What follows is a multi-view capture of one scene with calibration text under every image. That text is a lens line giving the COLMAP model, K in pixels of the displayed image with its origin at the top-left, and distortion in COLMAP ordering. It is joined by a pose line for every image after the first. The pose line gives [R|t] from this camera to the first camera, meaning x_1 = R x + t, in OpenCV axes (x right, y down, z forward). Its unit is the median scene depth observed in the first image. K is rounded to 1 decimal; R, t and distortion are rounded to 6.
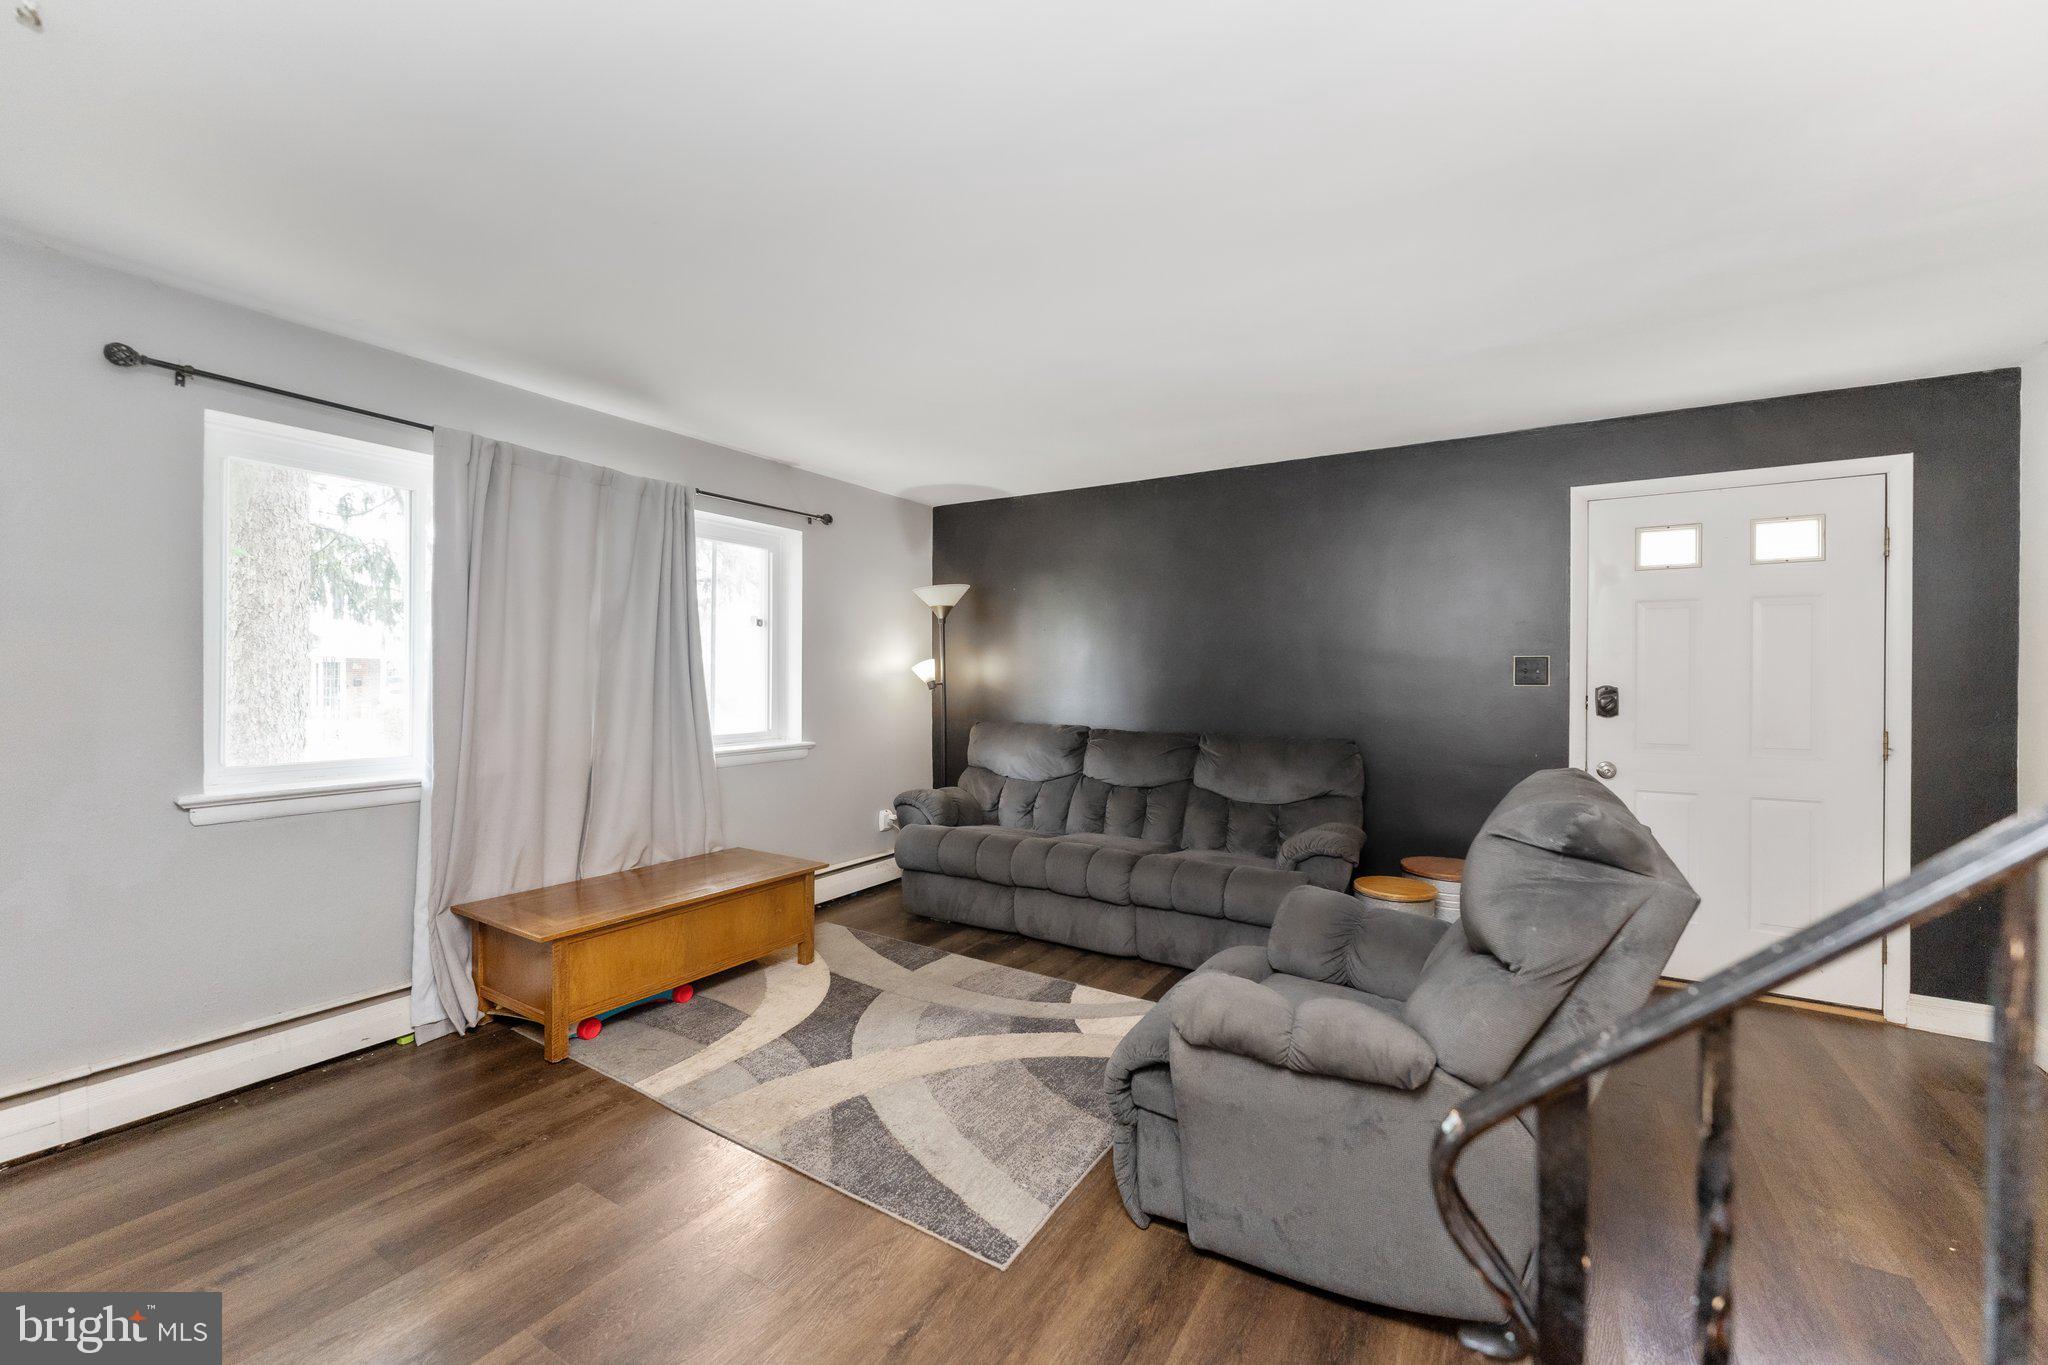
lens RADIAL K [[816.4, 0, 1018.9], [0, 816.4, 680.0], [0, 0, 1]] dist [0.000722, -0.000063]
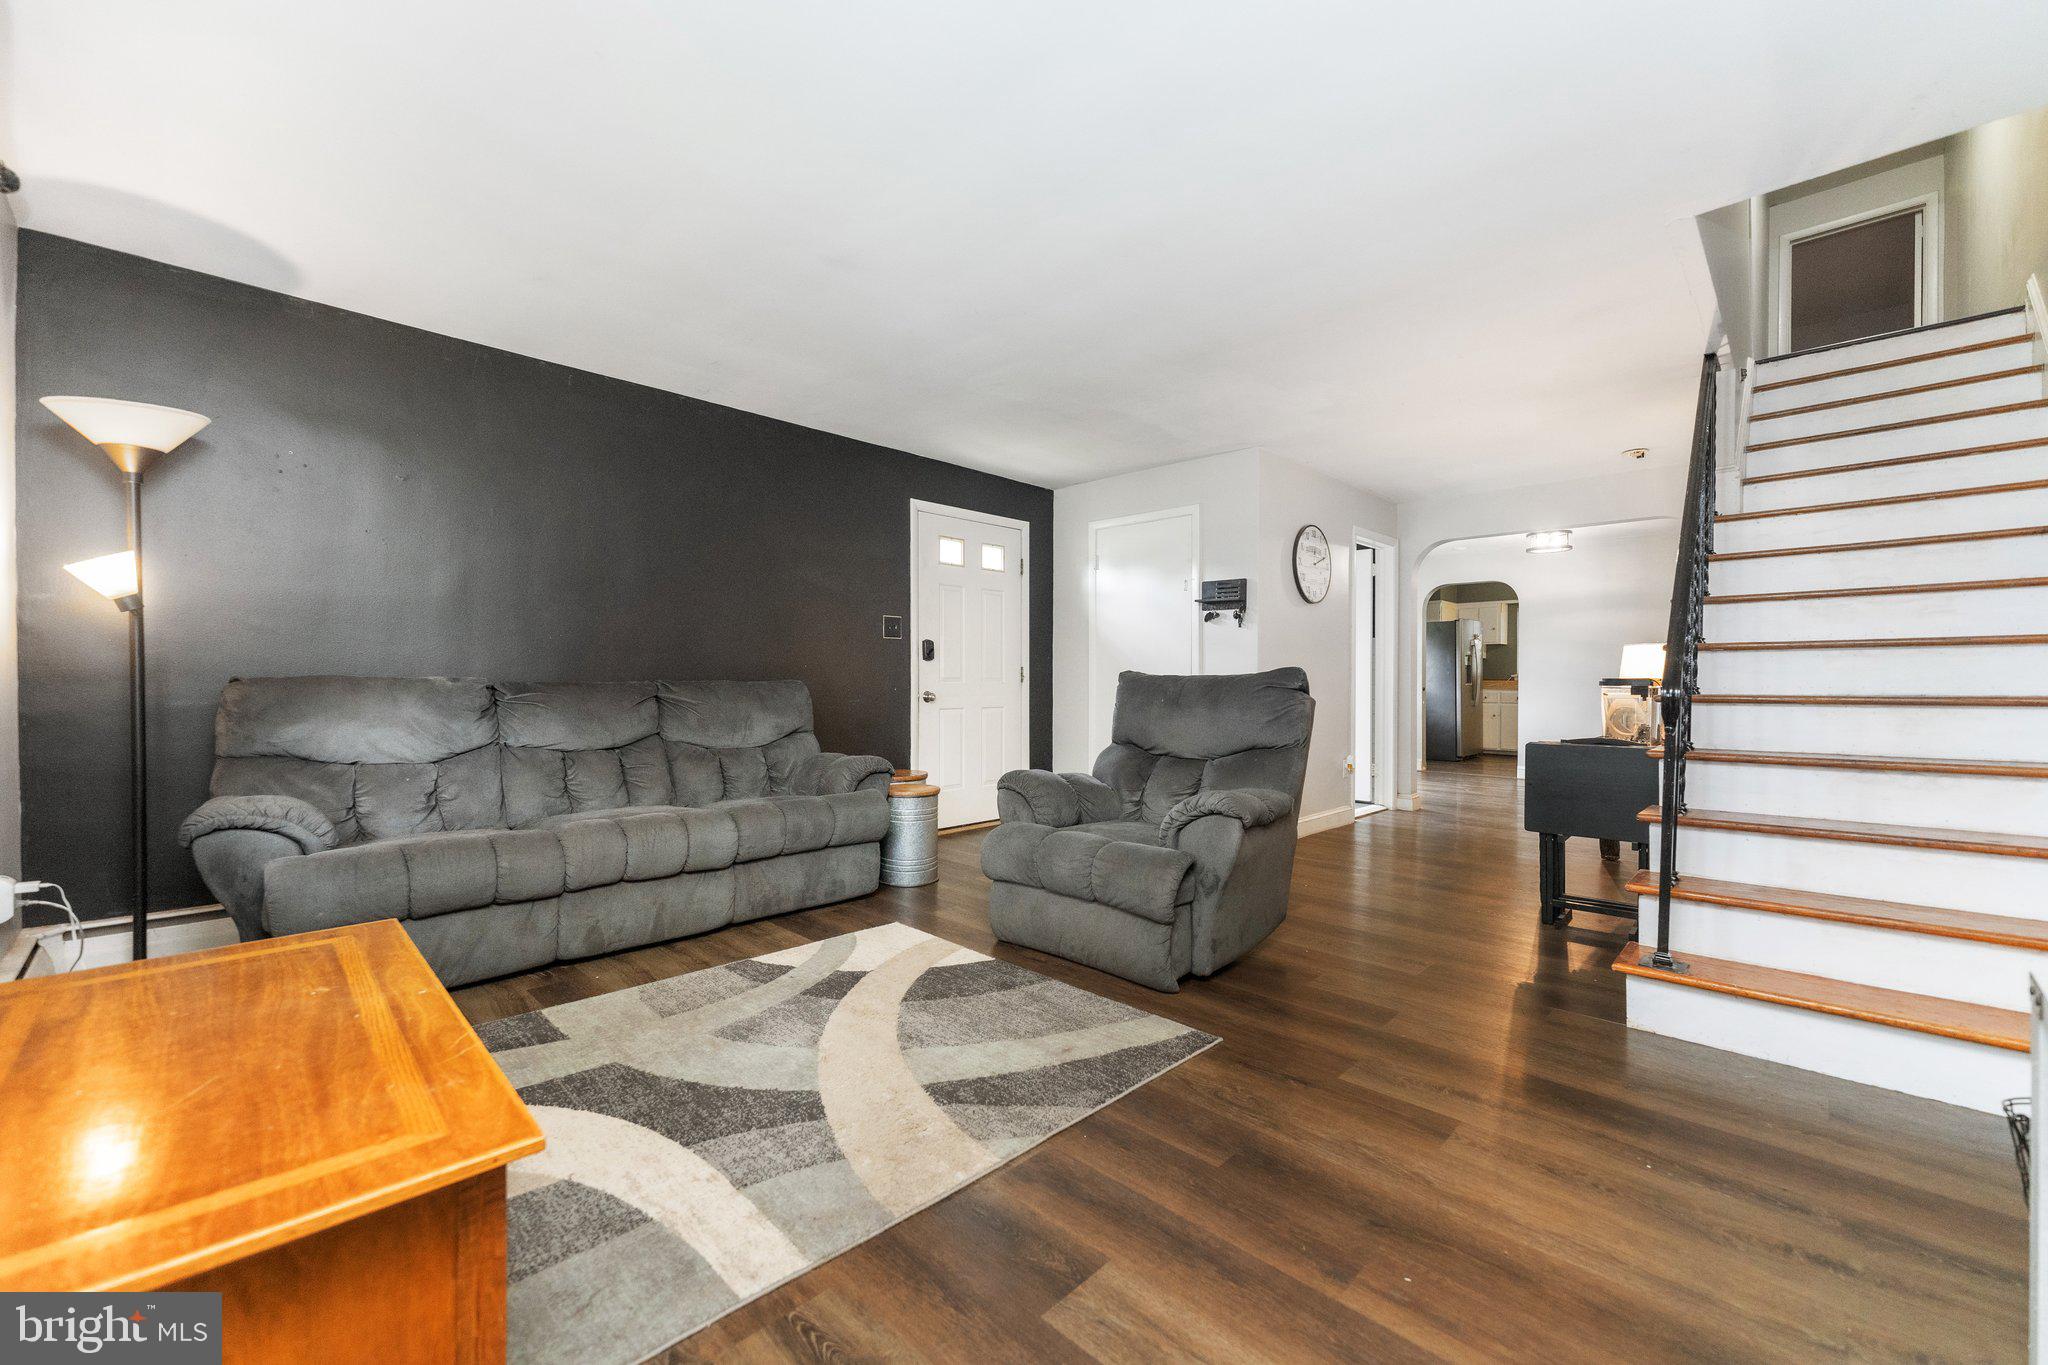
lens RADIAL K [[816.4, 0, 1017.3], [0, 816.4, 682.9], [0, 0, 1]] dist [0.000722, -0.000063]
pose [[0.222173, -0.010087, 0.974955, -0.715047], [-0.001795, 0.999941, 0.010754, 0.073695], [-0.975006, -0.004140, 0.222142, 0.545334]]
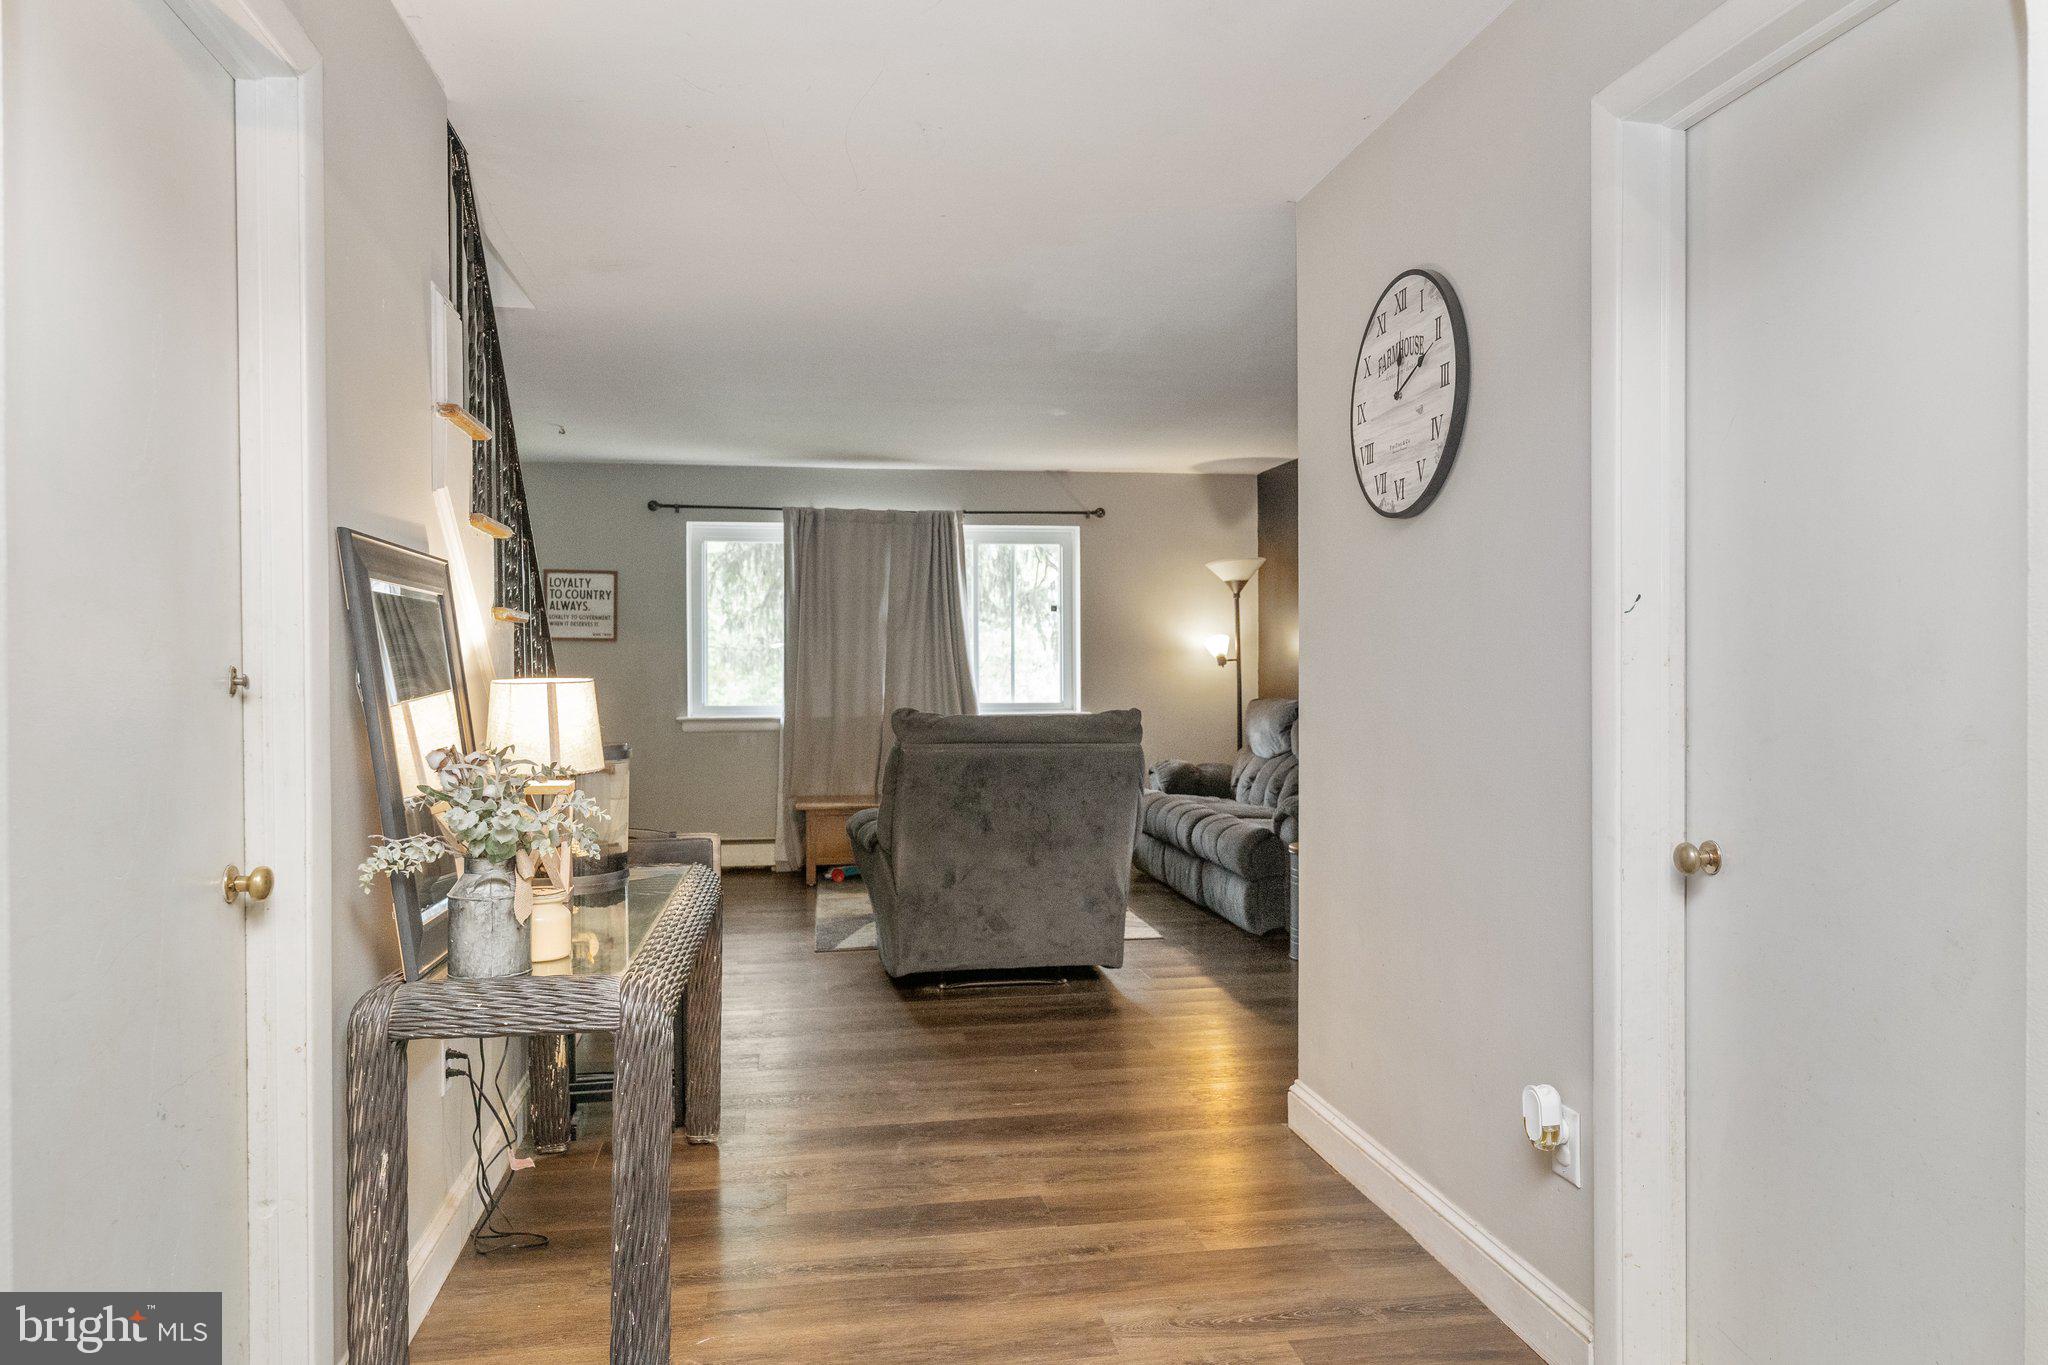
lens RADIAL K [[1359.1, 0, 1019.0], [0, 1359.1, 678.0], [0, 0, 1]] dist [0.002374, -0.002590]
pose [[0.662124, -0.003602, -0.749385, 1.460283], [0.007178, 0.999973, 0.001536, 0.034149], [0.749360, -0.006396, 0.662132, -0.421192]]
